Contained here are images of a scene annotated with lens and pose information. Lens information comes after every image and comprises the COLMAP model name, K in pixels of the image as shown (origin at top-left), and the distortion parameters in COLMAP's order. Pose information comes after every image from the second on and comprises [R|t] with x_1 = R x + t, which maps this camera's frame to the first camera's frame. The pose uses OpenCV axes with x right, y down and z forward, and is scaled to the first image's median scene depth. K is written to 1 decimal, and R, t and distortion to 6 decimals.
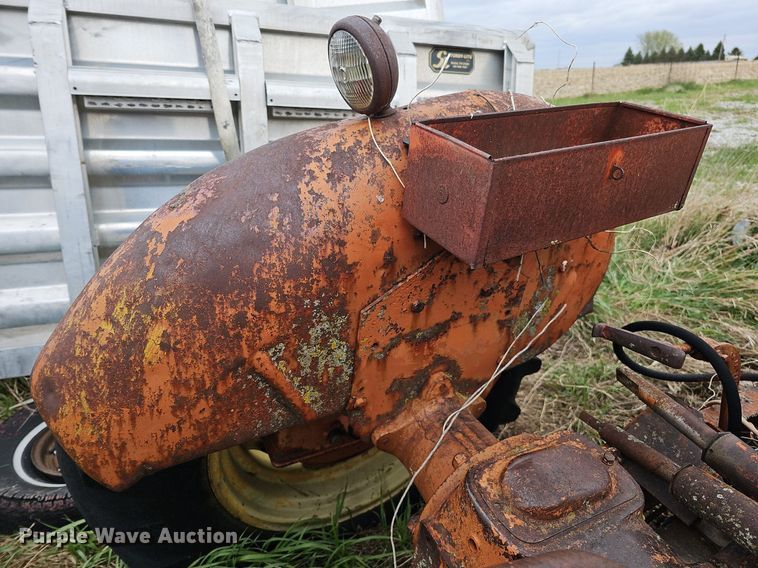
lens RADIAL K [[506.6, 0, 386.9], [0, 506.6, 275.8], [0, 0, 1]] dist [0.054291, -0.051934]
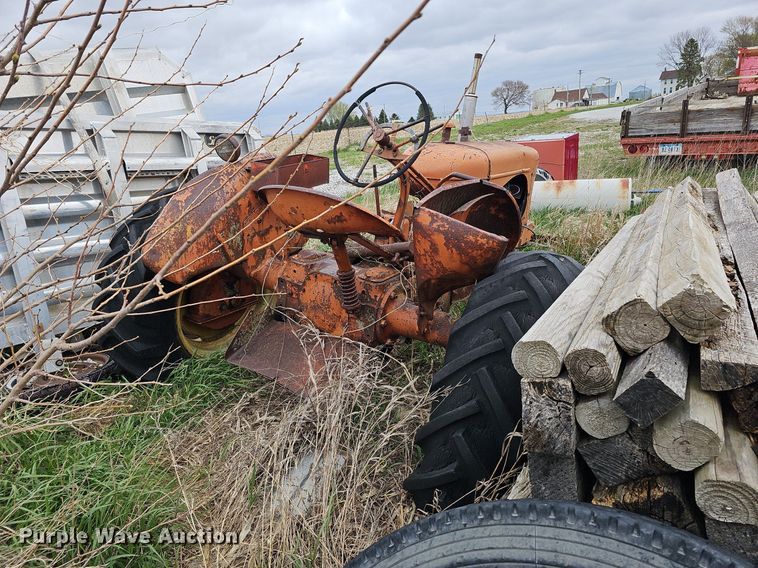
lens RADIAL K [[506.6, 0, 386.9], [0, 506.6, 275.8], [0, 0, 1]] dist [0.054291, -0.051934]
pose [[0.857823, -0.188076, 0.478296, -0.387447], [0.243922, 0.968131, -0.056784, 0.355252], [-0.452373, 0.165377, 0.876361, -0.949622]]
